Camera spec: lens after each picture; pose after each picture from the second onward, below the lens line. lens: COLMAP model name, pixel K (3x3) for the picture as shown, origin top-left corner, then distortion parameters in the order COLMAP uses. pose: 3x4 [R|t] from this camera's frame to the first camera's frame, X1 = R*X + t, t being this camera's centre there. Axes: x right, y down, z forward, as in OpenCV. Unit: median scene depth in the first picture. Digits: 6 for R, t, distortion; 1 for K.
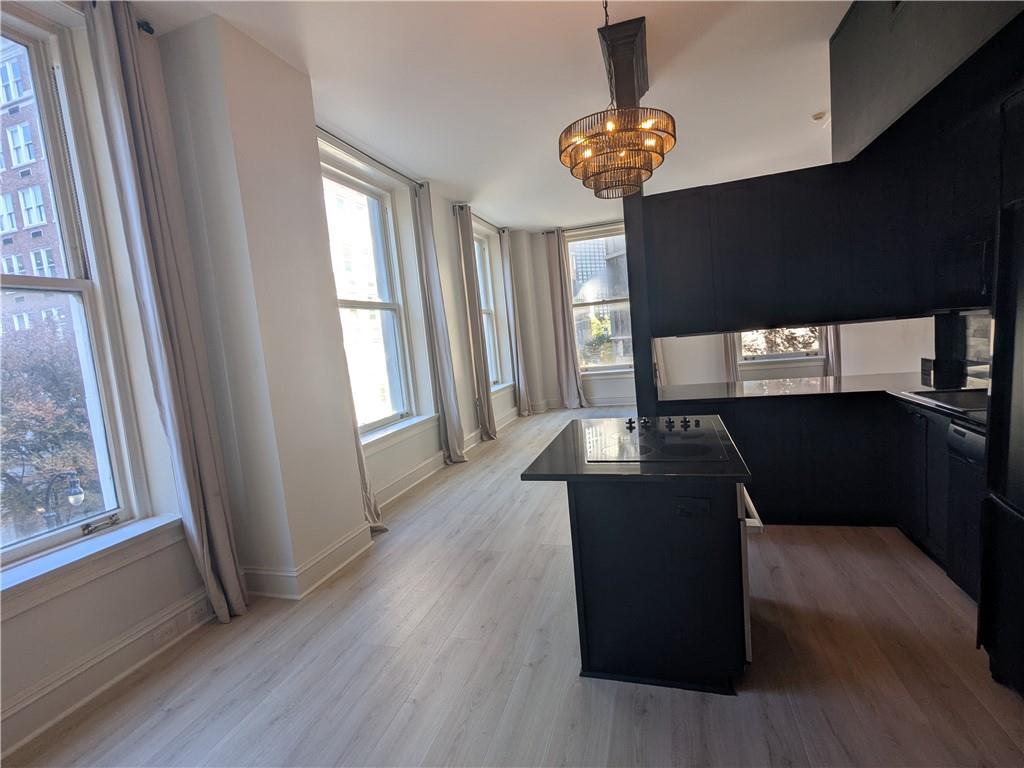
lens RADIAL K [[482.2, 0, 512.0], [0, 482.2, 384.0], [0, 0, 1]] dist [-0.001784, 0.000566]
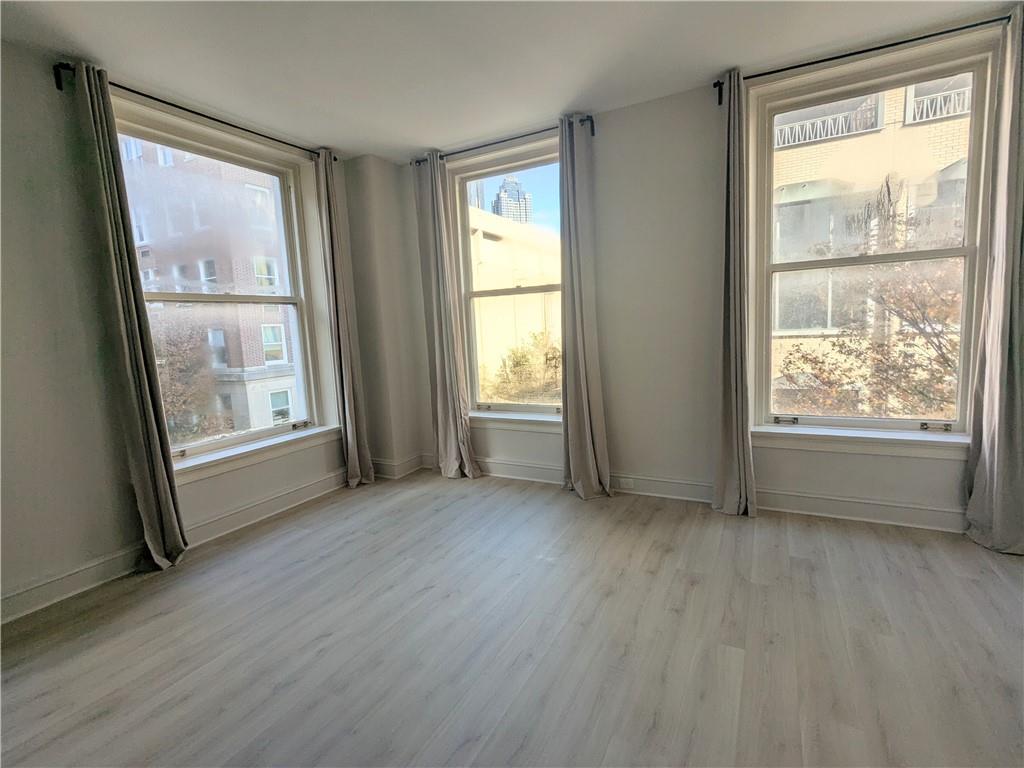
lens RADIAL K [[482.2, 0, 512.0], [0, 482.2, 384.0], [0, 0, 1]] dist [-0.001784, 0.000566]
pose [[0.981372, 0.068610, -0.179446, 0.558558], [-0.062259, 0.997226, 0.040792, -0.163078], [0.181747, -0.028860, 0.982922, 0.874587]]
